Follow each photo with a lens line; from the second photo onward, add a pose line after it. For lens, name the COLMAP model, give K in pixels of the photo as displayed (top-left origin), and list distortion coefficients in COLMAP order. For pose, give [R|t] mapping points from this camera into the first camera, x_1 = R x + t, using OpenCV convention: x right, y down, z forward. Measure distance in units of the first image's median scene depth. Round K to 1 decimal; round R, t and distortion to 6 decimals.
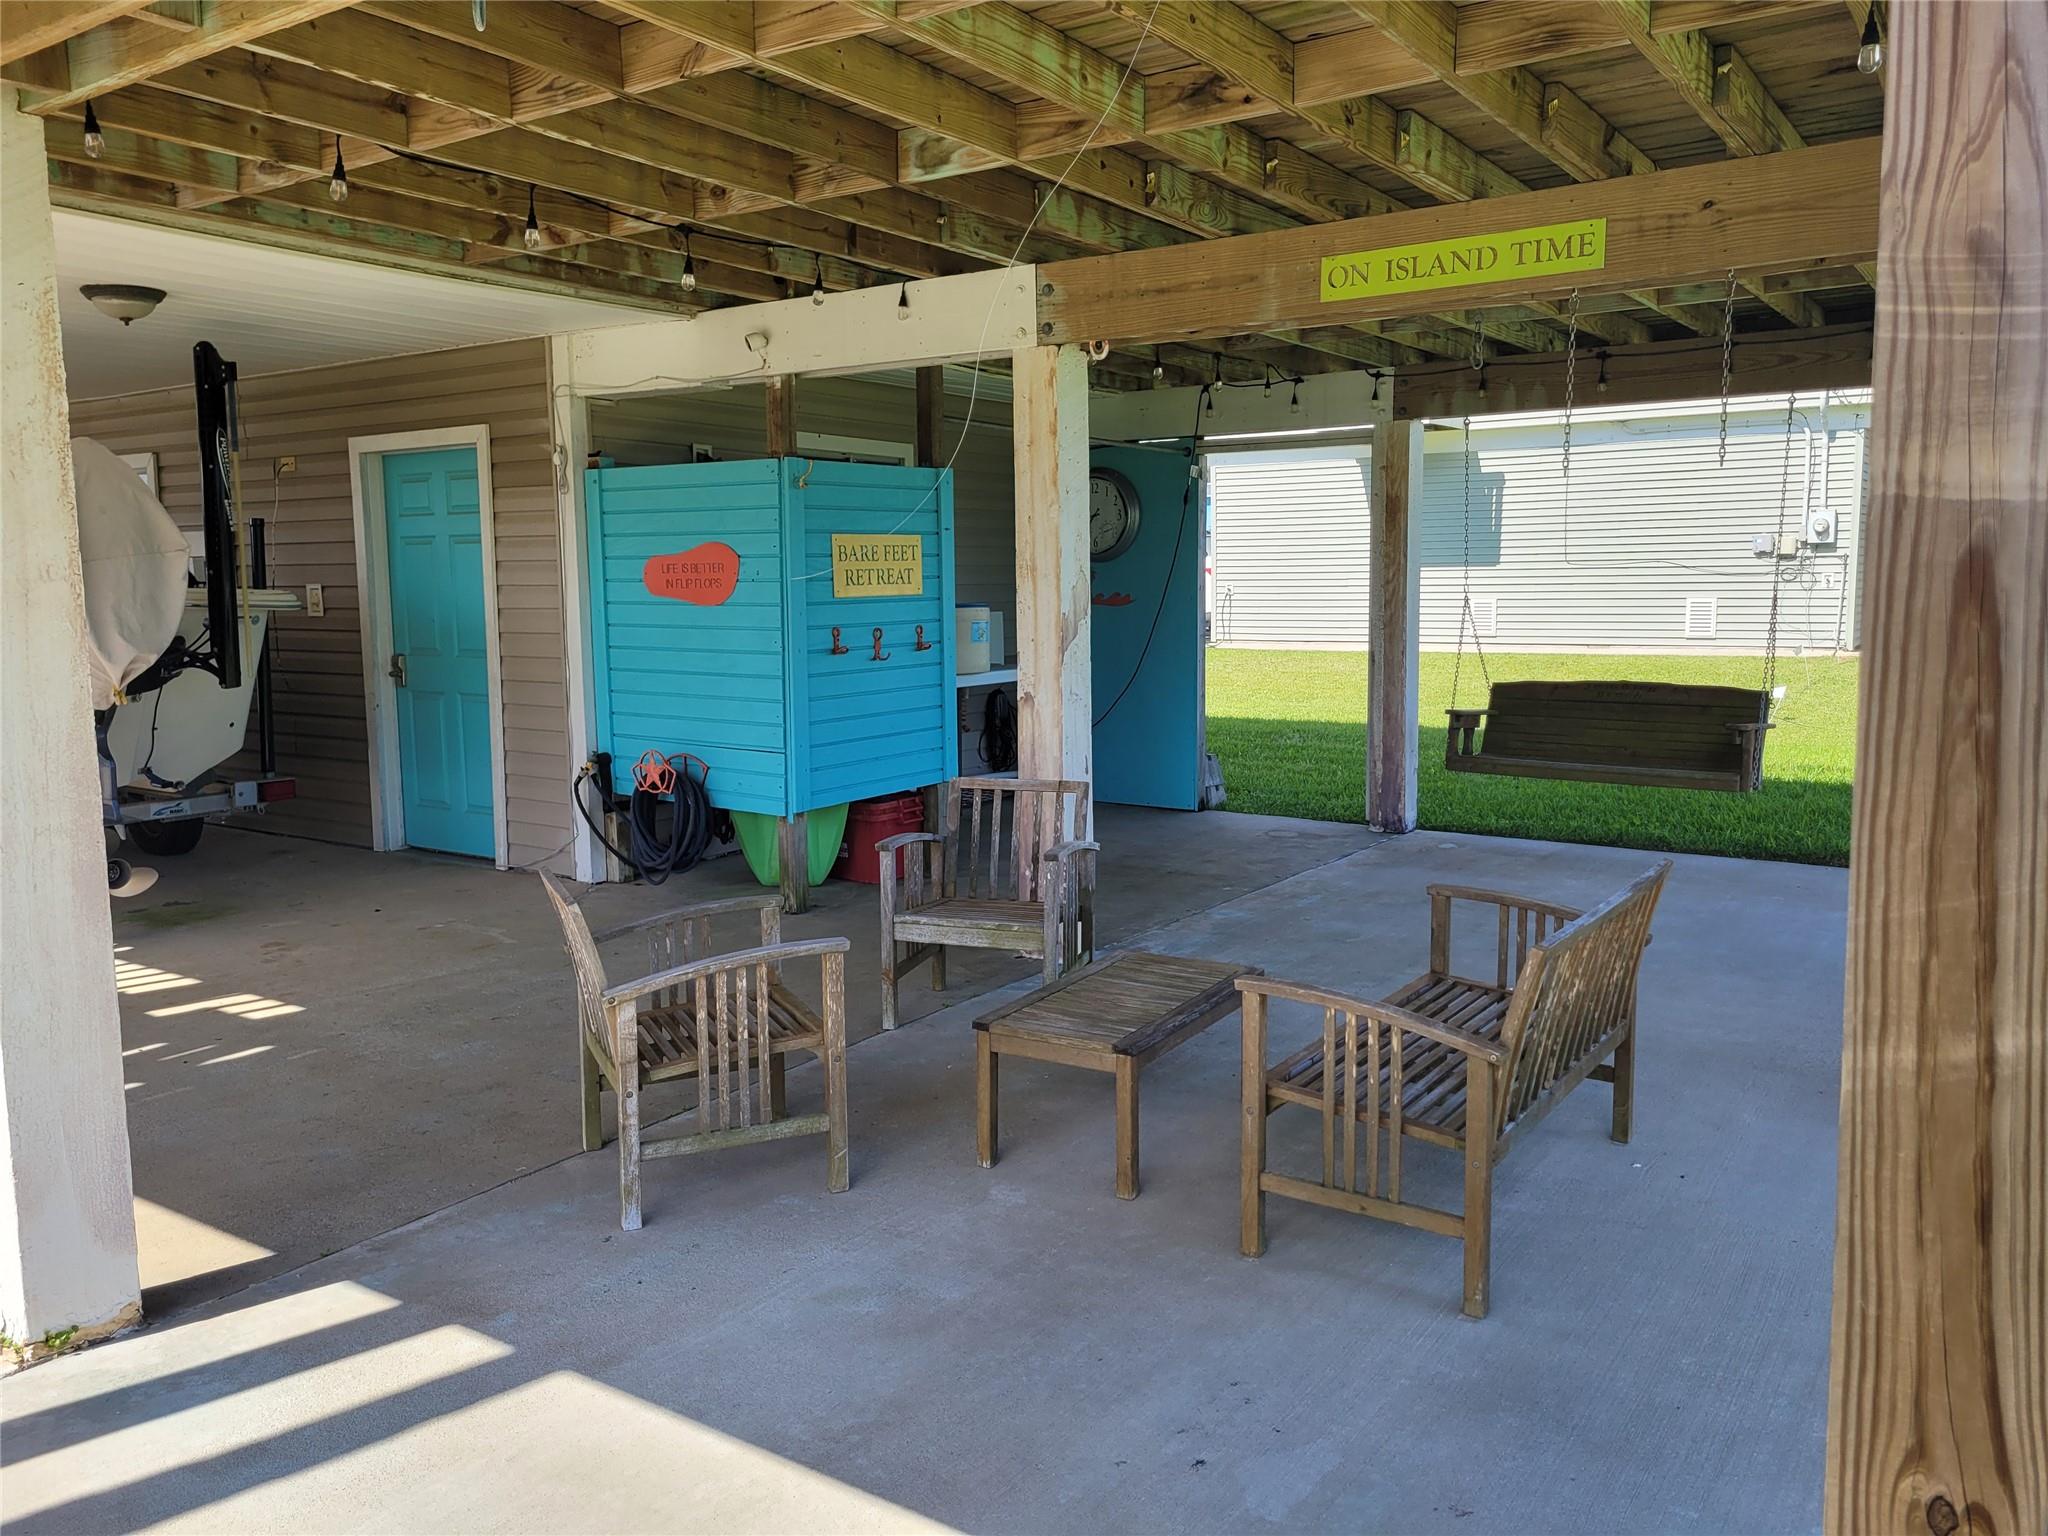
lens RADIAL K [[1545.0, 0, 1022.9], [0, 1545.0, 756.4], [0, 0, 1]] dist [0.045991, -0.034934]
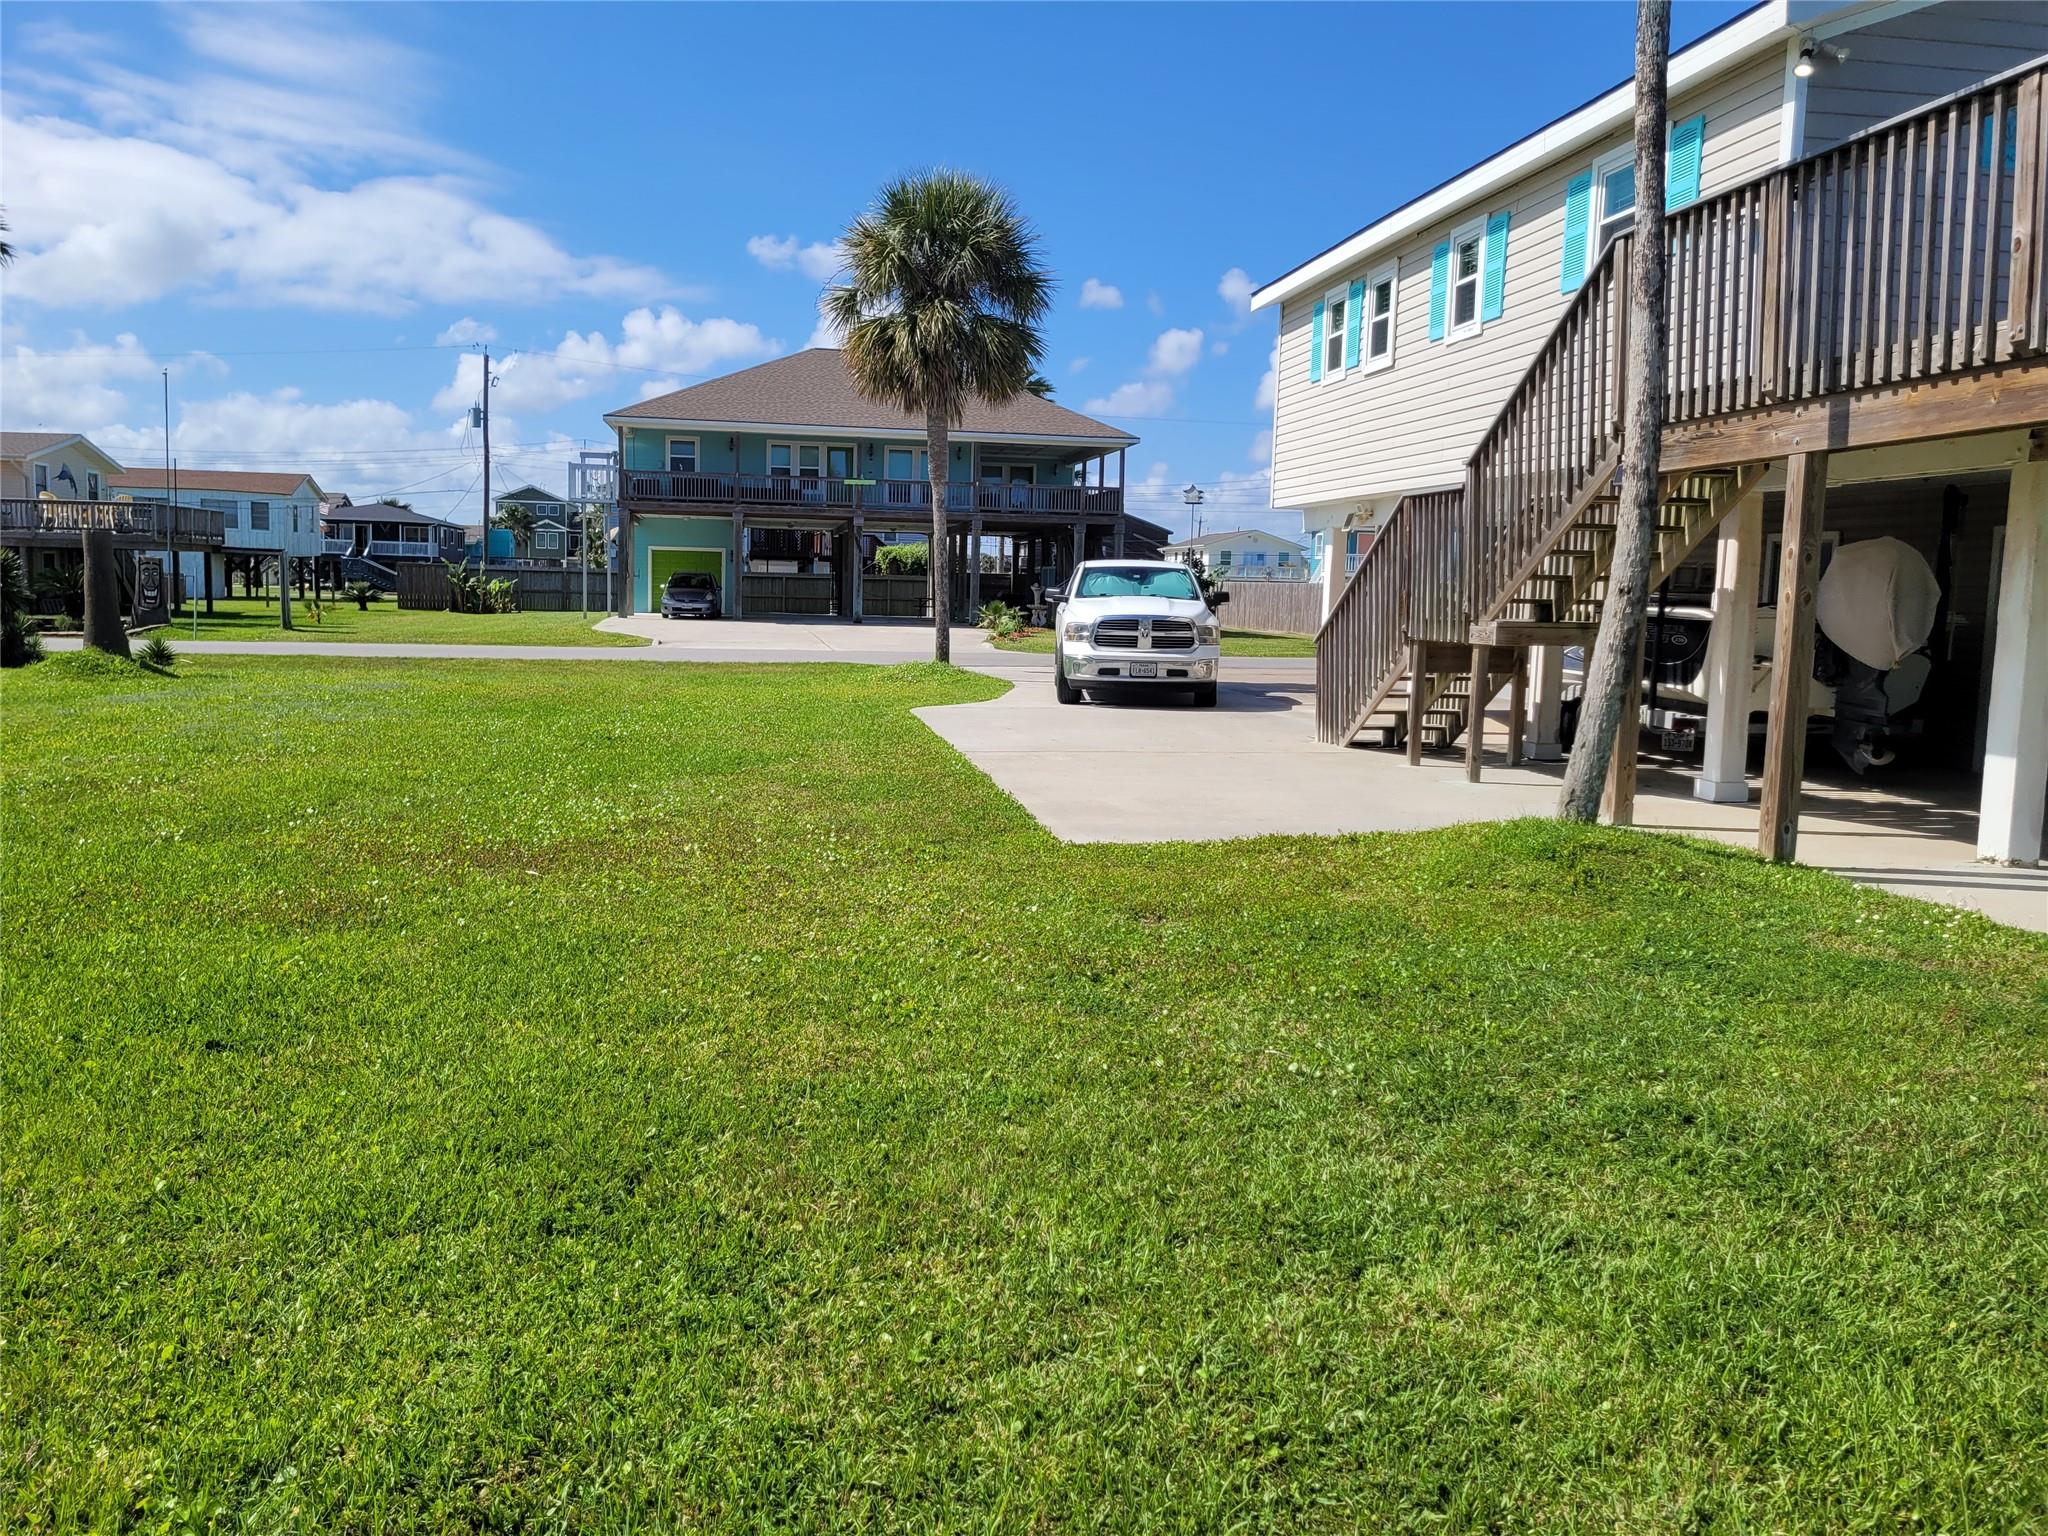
lens RADIAL K [[1545.0, 0, 1006.7], [0, 1545.0, 762.3], [0, 0, 1]] dist [0.045991, -0.034934]
pose [[0.695289, 0.109706, -0.710308, 0.058568], [-0.119649, 0.992159, 0.036118, 0.129734], [0.708701, 0.059875, 0.702964, -1.040470]]
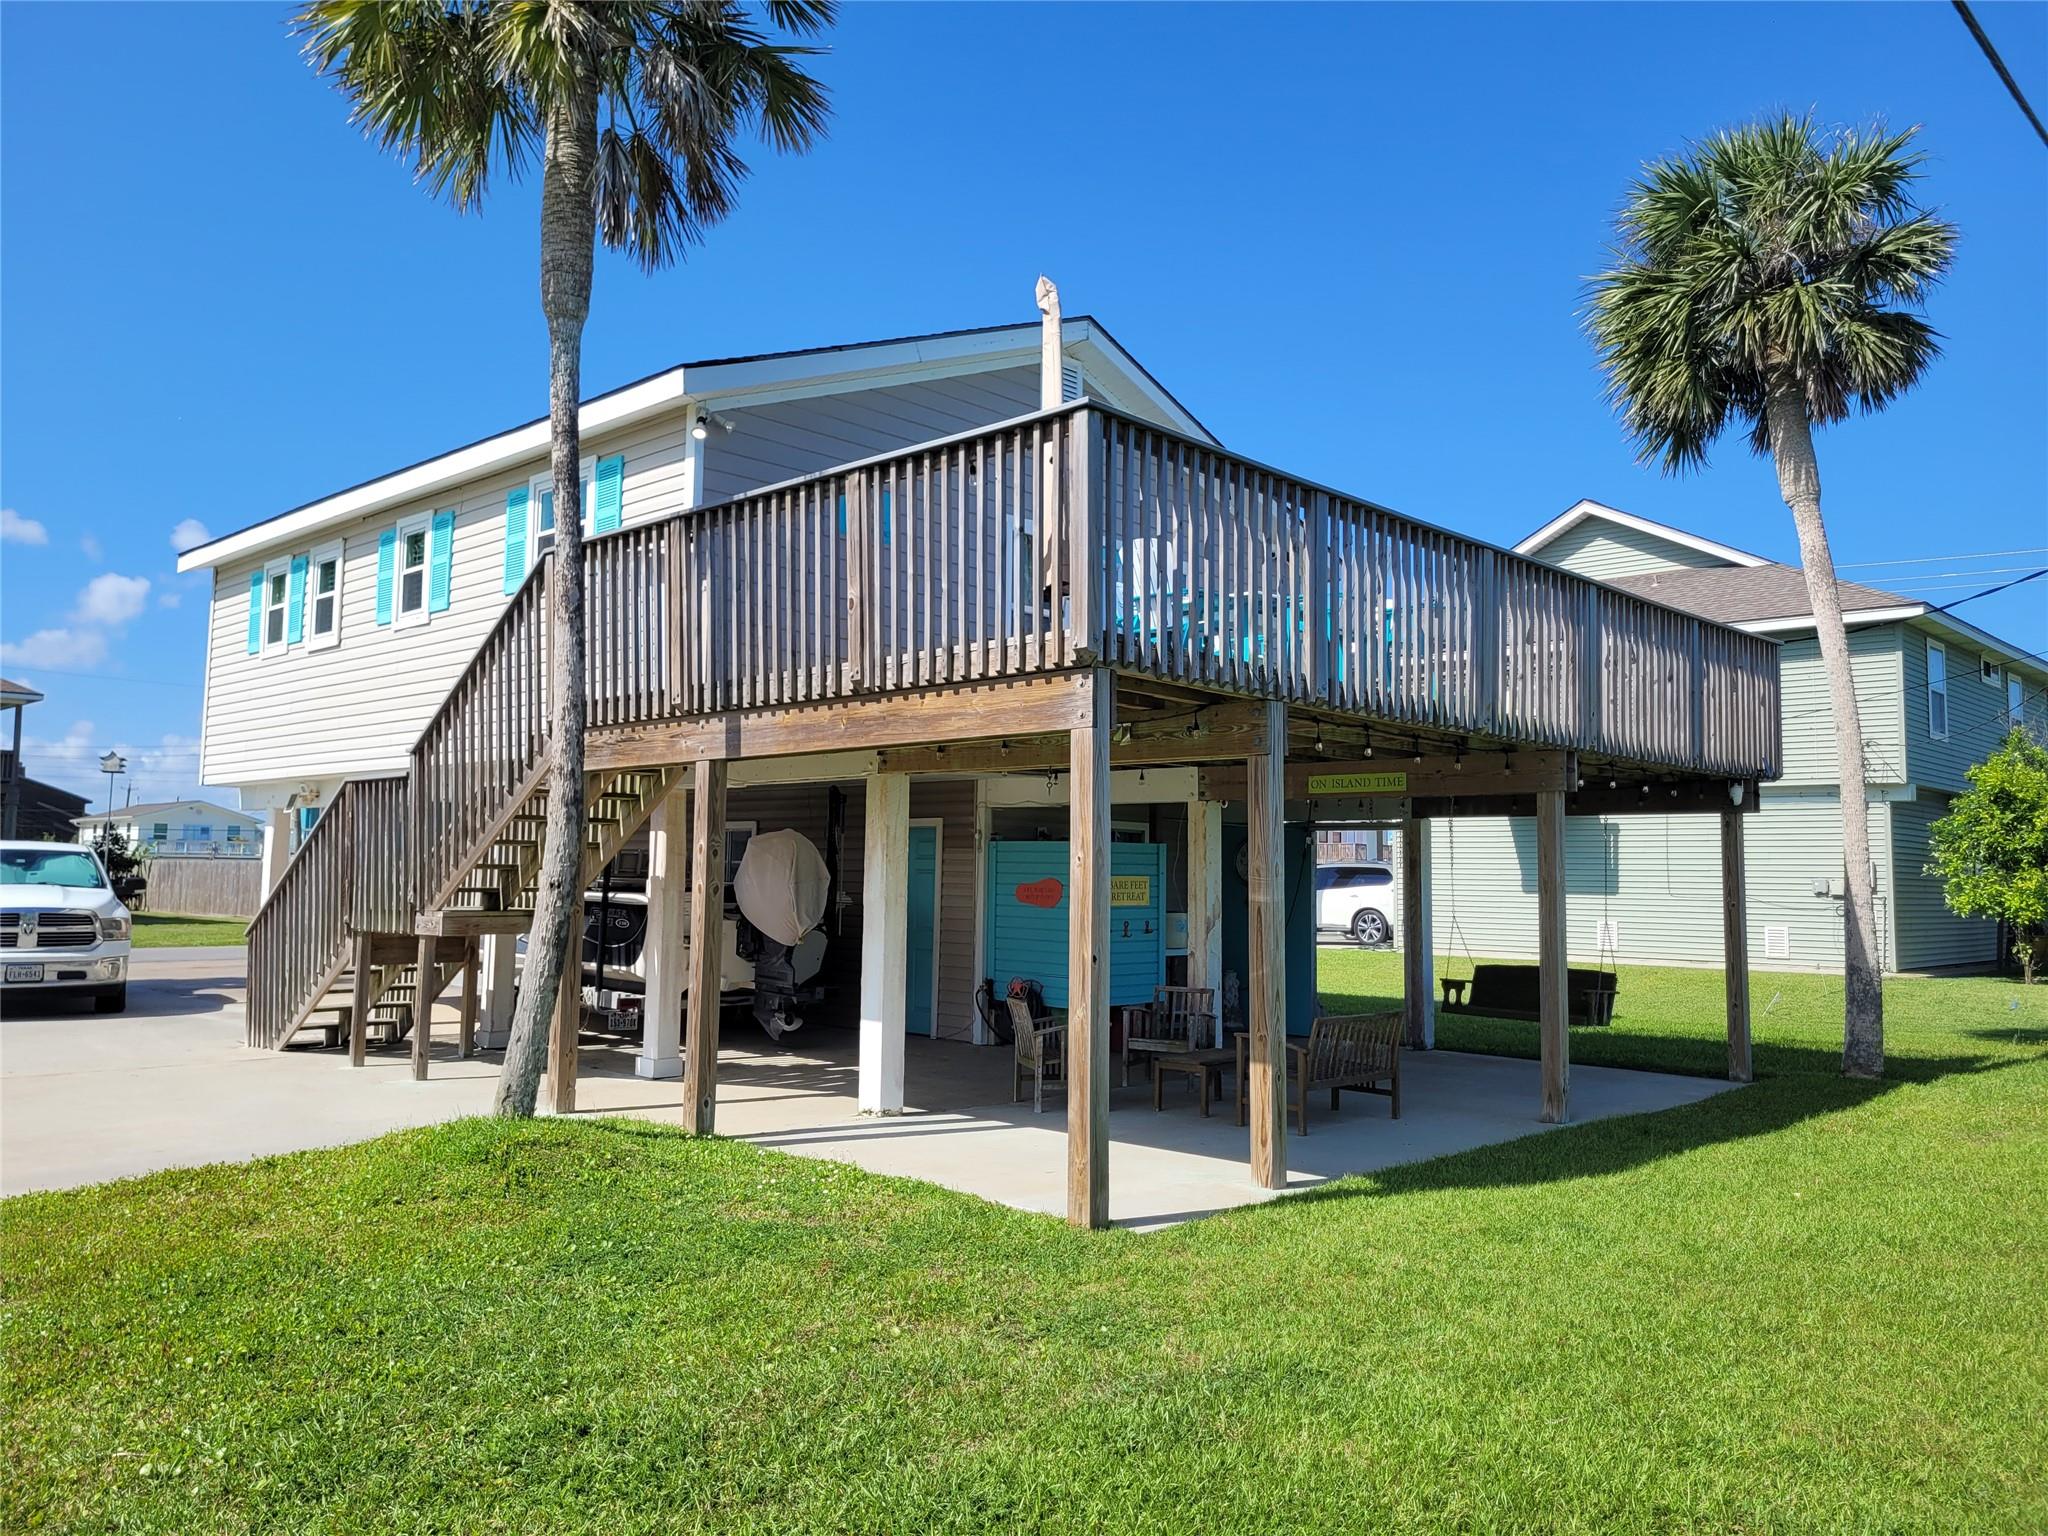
lens RADIAL K [[1545.0, 0, 1028.0], [0, 1545.0, 759.0], [0, 0, 1]] dist [0.045991, -0.034934]
pose [[0.986717, 0.013506, -0.161887, 0.104365], [-0.044866, 0.980435, -0.191663, 0.103152], [0.156131, 0.196380, 0.968017, -1.030495]]
